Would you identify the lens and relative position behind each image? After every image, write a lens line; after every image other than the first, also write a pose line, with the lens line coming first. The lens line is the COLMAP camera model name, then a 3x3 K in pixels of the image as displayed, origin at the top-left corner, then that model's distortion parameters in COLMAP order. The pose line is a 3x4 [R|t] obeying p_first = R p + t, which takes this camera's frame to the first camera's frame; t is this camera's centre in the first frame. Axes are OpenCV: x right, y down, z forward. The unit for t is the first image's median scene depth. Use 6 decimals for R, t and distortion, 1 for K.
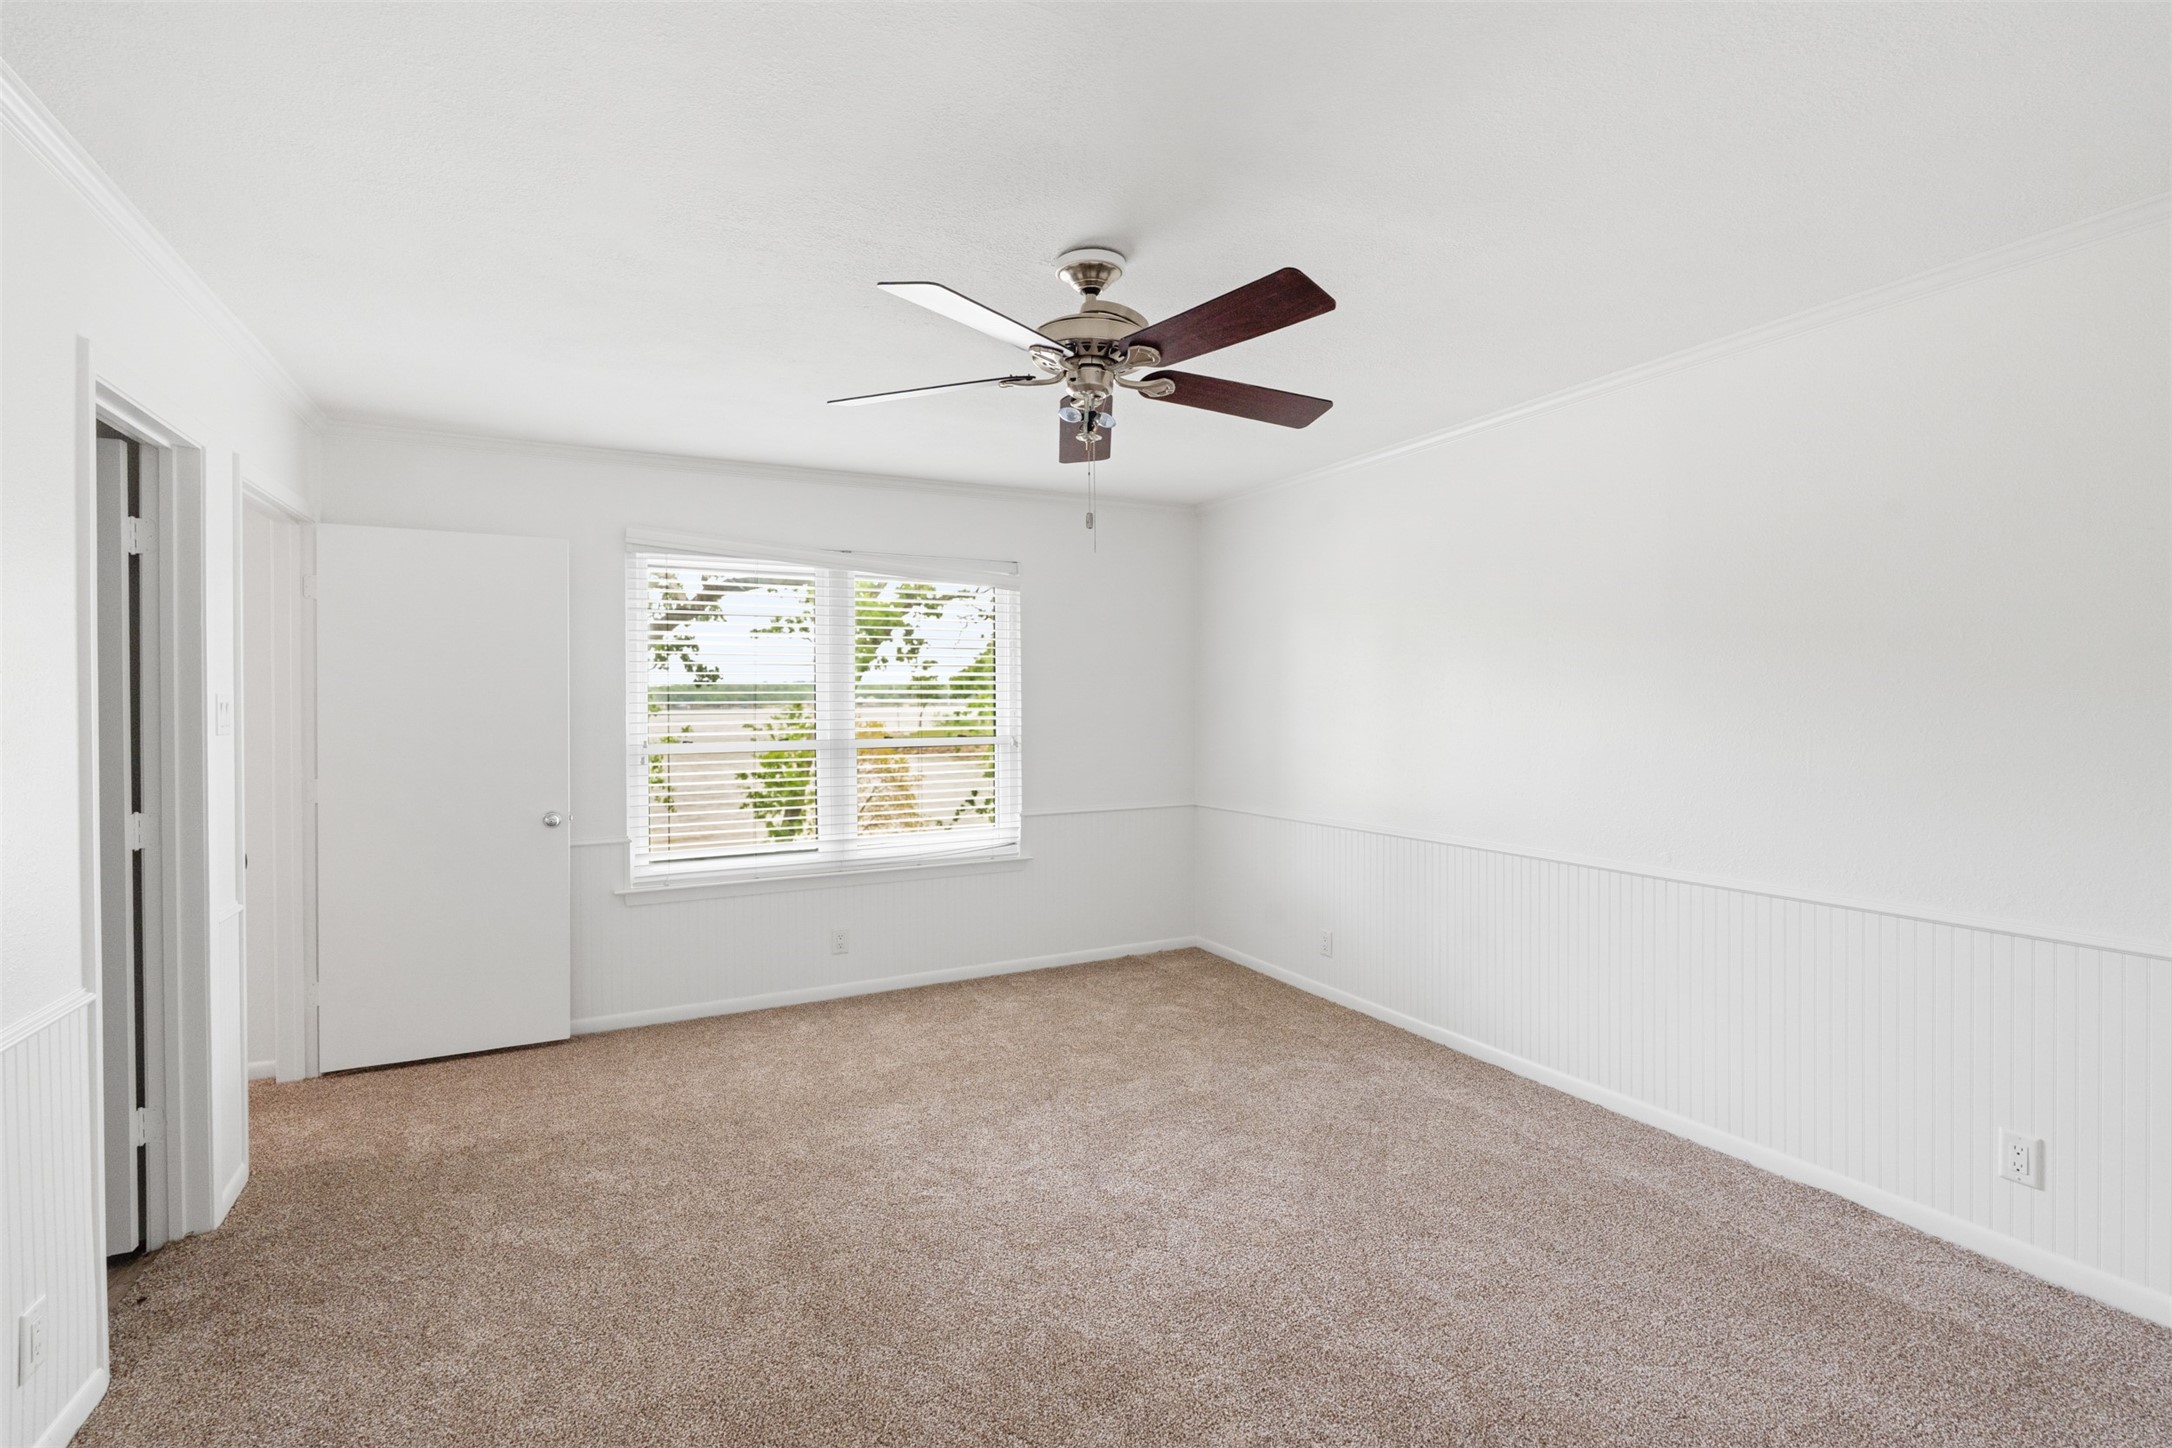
lens RADIAL K [[953.7, 0, 1079.7], [0, 953.7, 702.8], [0, 0, 1]] dist [-0.000751, 0.000263]
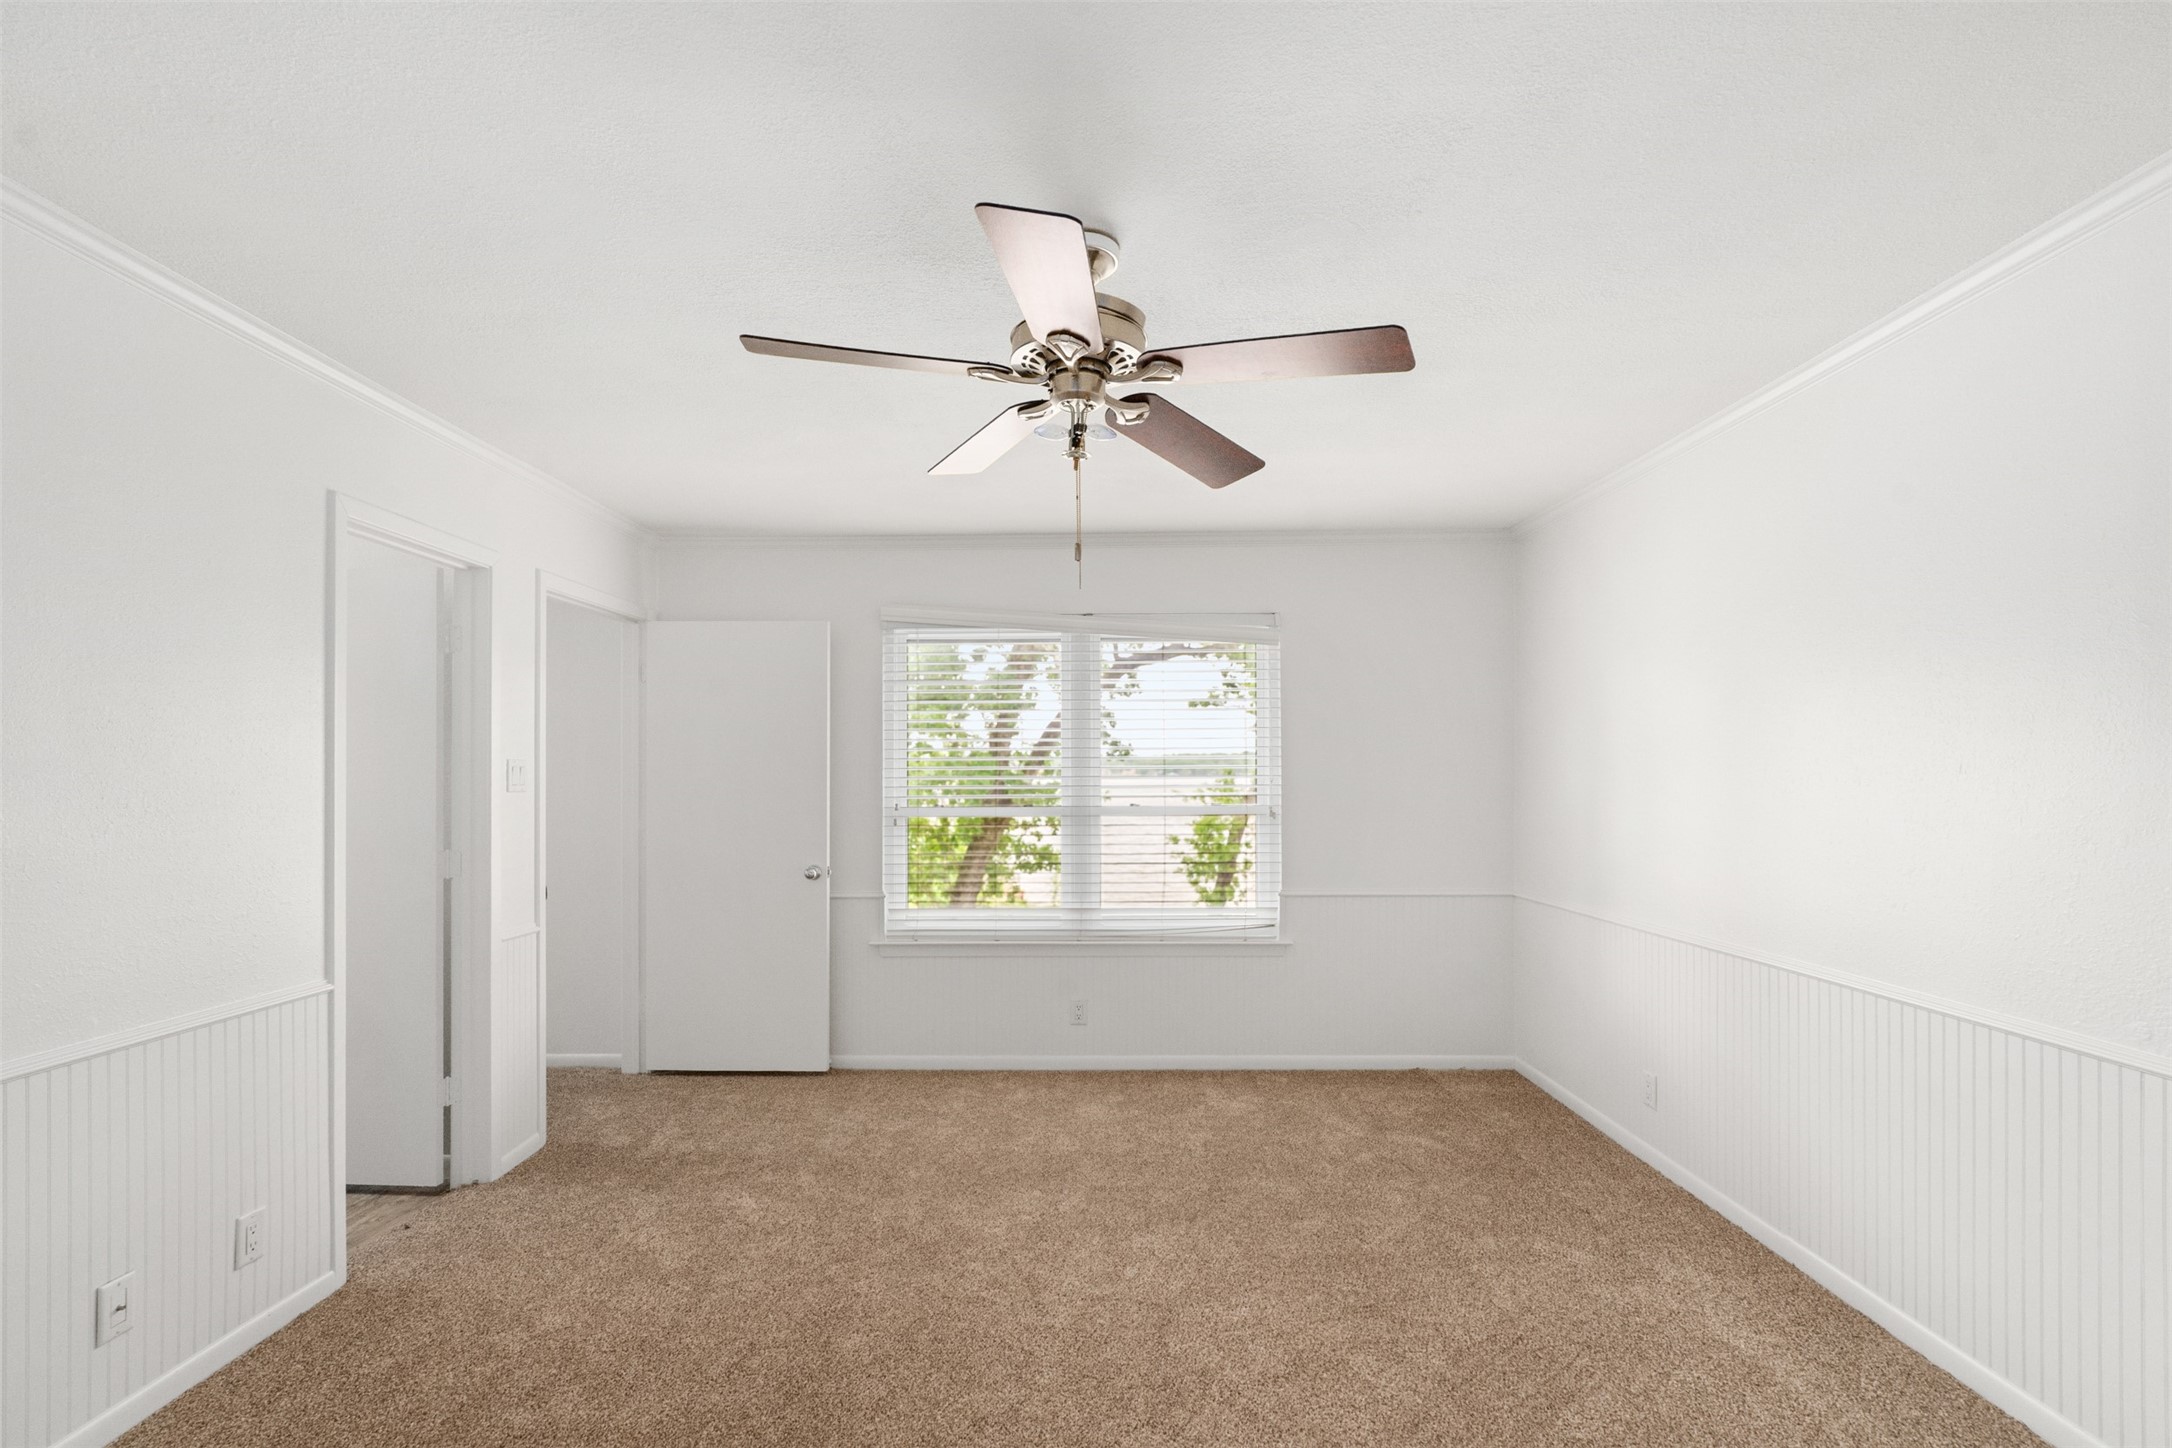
lens RADIAL K [[960.1, 0, 1086.9], [0, 960.1, 762.8], [0, 0, 1]] dist [-0.003142, 0.000568]
pose [[0.888499, -0.002540, -0.458871, 0.236641], [-0.002624, 0.999940, -0.010616, 0.004791], [0.458870, 0.010636, 0.888440, 0.139841]]
